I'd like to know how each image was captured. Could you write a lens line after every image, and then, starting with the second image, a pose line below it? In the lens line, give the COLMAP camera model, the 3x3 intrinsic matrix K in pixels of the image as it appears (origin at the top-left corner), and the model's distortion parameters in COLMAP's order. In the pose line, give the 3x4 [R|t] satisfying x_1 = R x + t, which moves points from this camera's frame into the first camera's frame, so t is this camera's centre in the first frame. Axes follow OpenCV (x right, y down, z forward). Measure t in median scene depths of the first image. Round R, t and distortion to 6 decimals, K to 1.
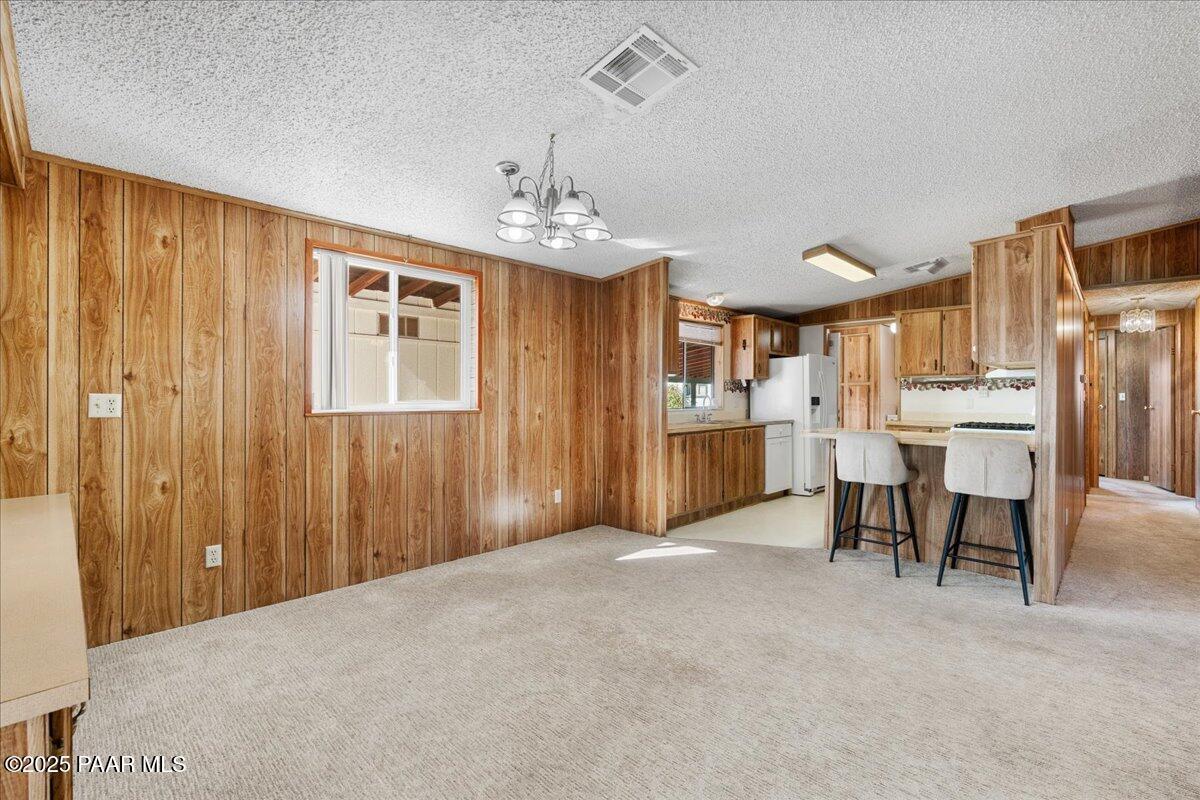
lens RADIAL K [[535.6, 0, 600.0], [0, 535.6, 400.0], [0, 0, 1]] dist [-0.001651, 0.000142]
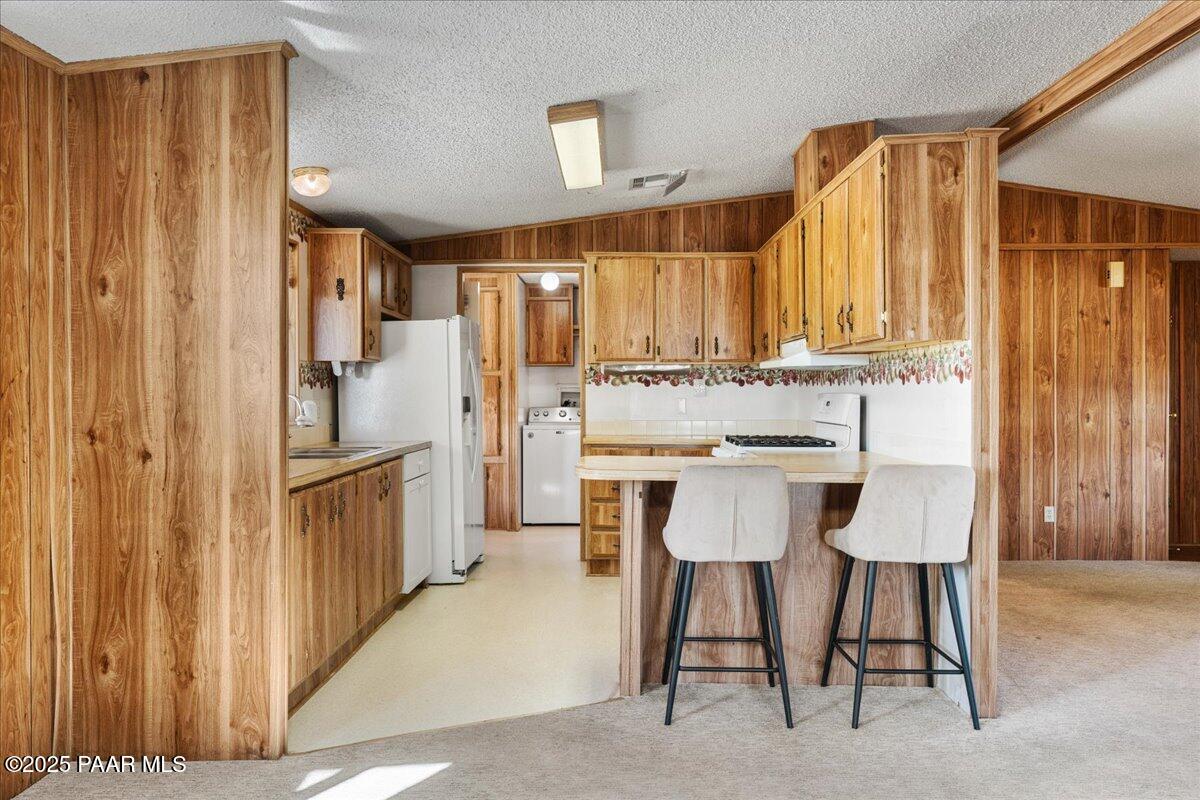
lens RADIAL K [[892.3, 0, 598.8], [0, 892.3, 403.6], [0, 0, 1]] dist [0.001513, 0.001007]
pose [[0.727452, -0.009717, 0.686089, -0.161362], [0.007114, 0.999953, 0.006619, -0.005529], [-0.686121, 0.000066, 0.727487, 0.365824]]
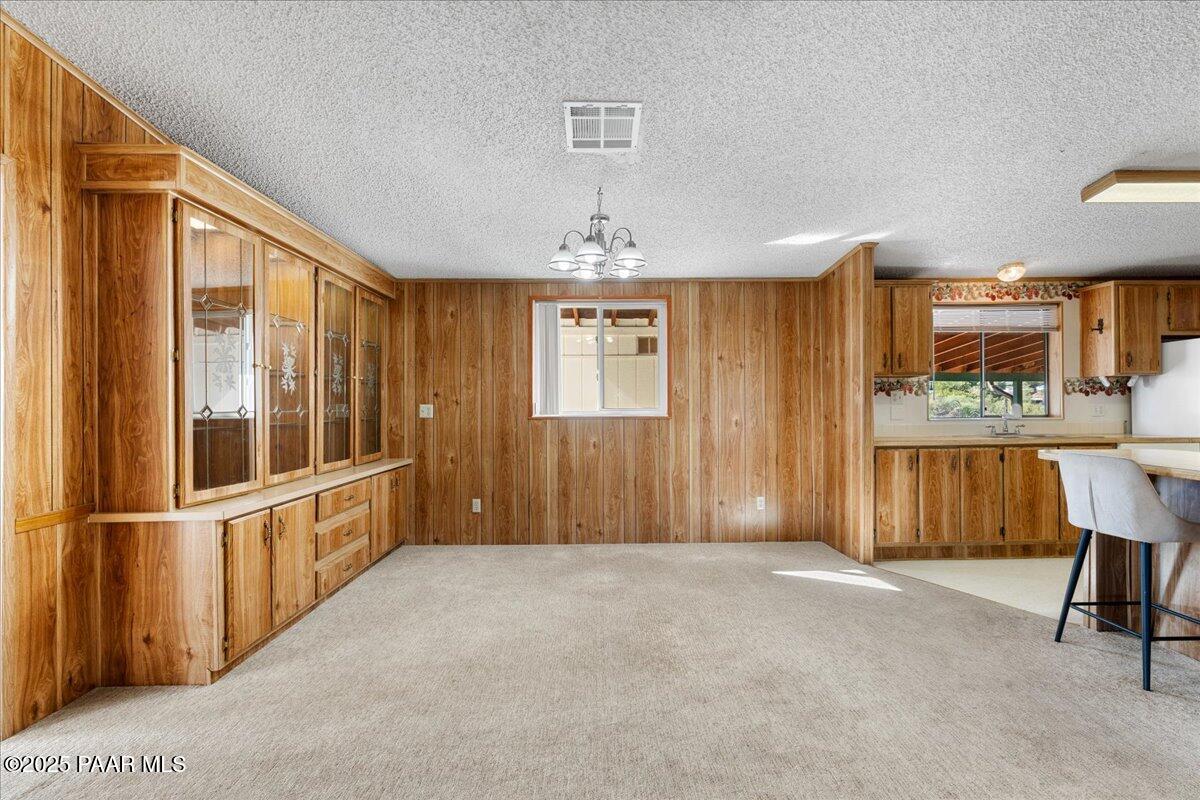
lens RADIAL K [[534.7, 0, 602.0], [0, 534.7, 403.7], [0, 0, 1]] dist [0.000319, 0.000130]
pose [[0.709449, -0.007402, -0.704718, 0.426655], [0.002799, 0.999967, -0.007686, 0.000276], [0.704751, 0.003480, 0.709446, 0.082804]]
